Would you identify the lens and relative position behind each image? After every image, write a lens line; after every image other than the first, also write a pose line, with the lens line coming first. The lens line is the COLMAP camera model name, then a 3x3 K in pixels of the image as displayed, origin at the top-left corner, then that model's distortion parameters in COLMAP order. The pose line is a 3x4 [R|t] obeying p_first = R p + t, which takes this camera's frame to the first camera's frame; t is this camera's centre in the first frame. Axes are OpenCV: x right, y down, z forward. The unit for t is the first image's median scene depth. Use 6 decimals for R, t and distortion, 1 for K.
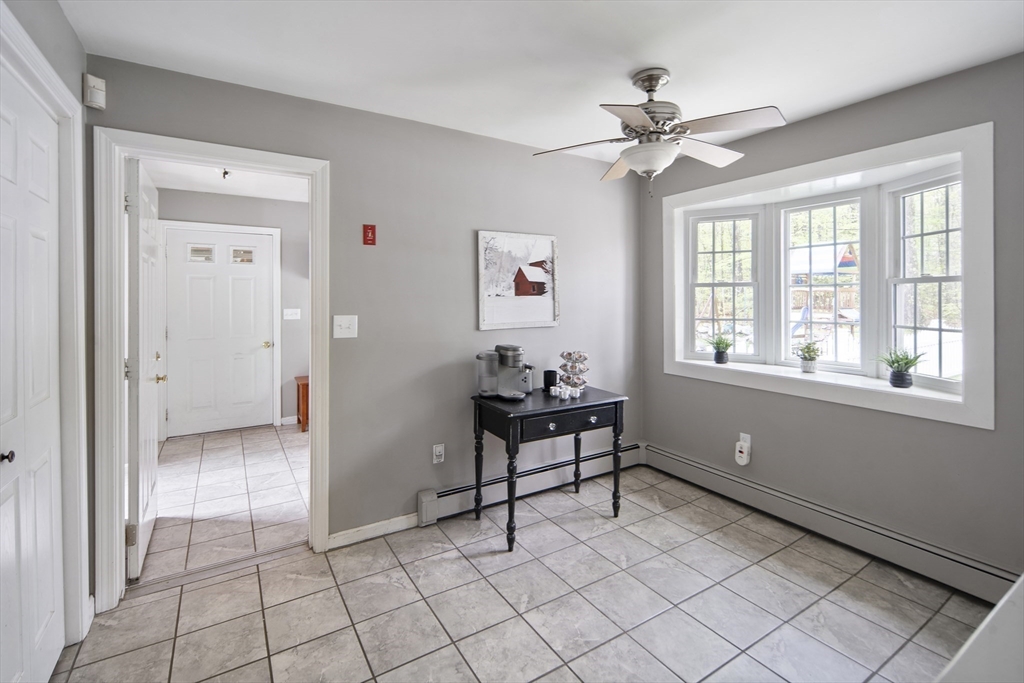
lens RADIAL K [[454.3, 0, 499.3], [0, 454.3, 298.3], [0, 0, 1]] dist [0.001216, -0.000692]
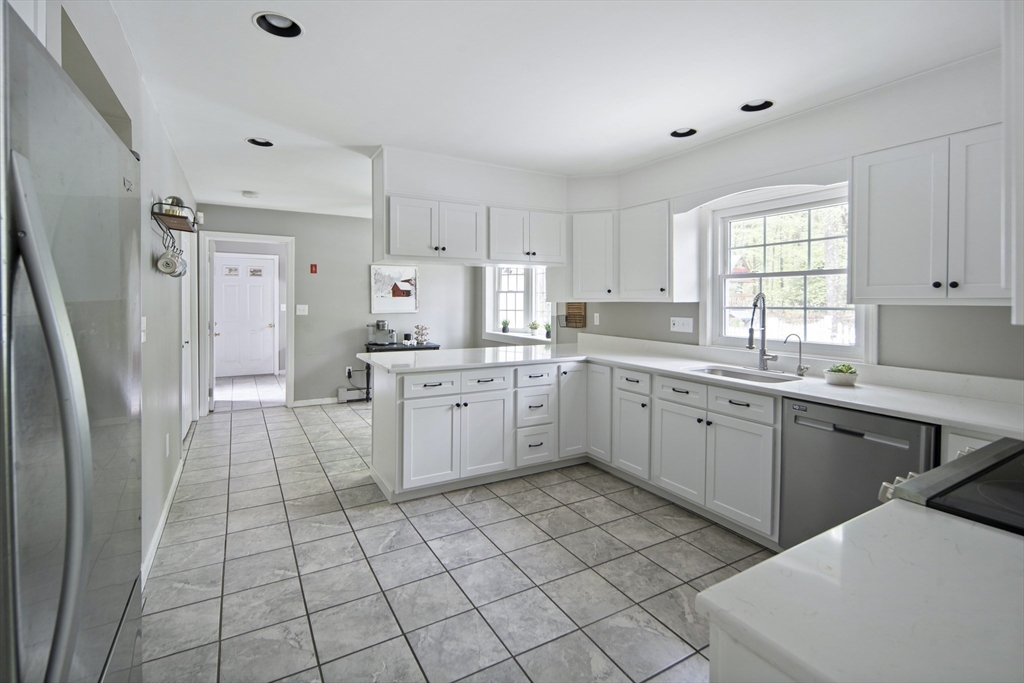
lens RADIAL K [[454.3, 0, 517.0], [0, 454.3, 306.9], [0, 0, 1]] dist [0.001216, -0.000692]
pose [[0.999925, 0.006292, 0.010534, 0.570106], [-0.006450, 0.999866, 0.015019, 0.004746], [-0.010438, -0.015085, 0.999832, -1.024416]]
